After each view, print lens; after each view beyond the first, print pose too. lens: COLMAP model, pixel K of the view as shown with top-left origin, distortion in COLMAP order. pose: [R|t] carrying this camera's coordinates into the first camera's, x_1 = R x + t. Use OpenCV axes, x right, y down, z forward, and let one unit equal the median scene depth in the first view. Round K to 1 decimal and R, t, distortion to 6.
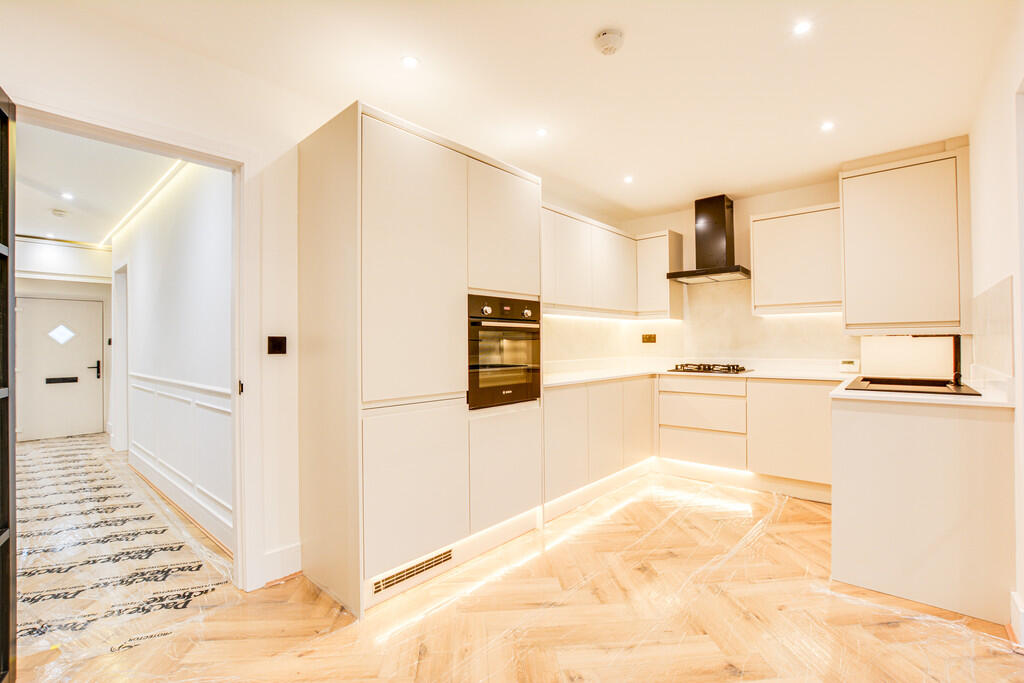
lens RADIAL K [[456.2, 0, 512.0], [0, 456.2, 341.5], [0, 0, 1]] dist [-0.019056, 0.000546]
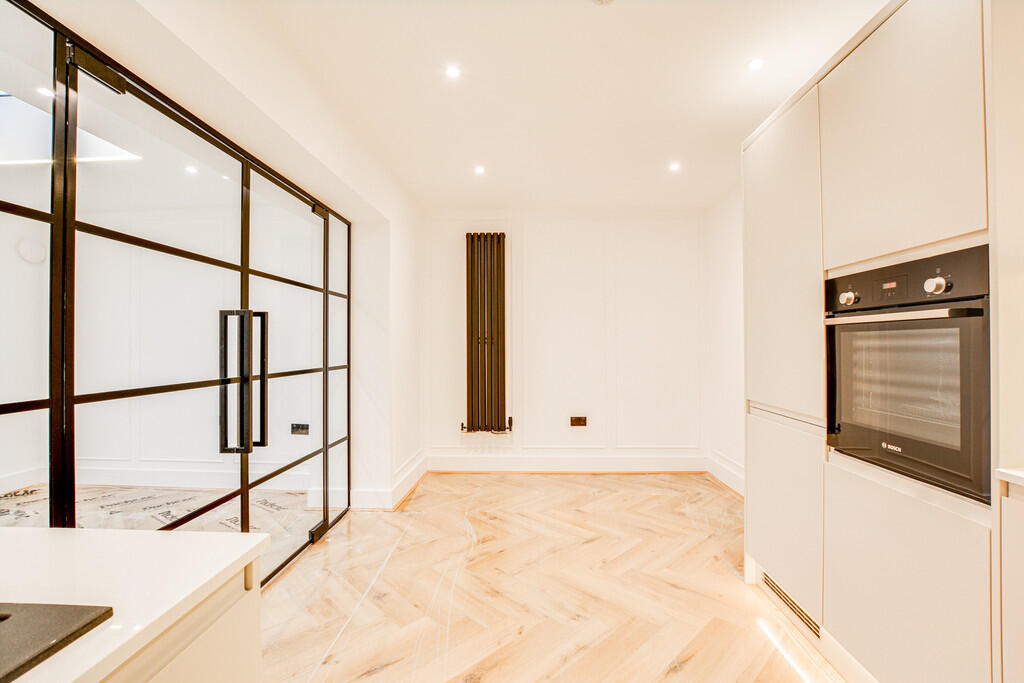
lens RADIAL K [[449.0, 0, 512.0], [0, 449.0, 341.5], [0, 0, 1]] dist [-0.020848, 0.000075]
pose [[-0.775151, 0.007500, -0.631731, 0.582428], [0.013423, 0.999899, -0.004600, -0.011677], [0.631633, -0.012045, -0.775174, 1.020917]]
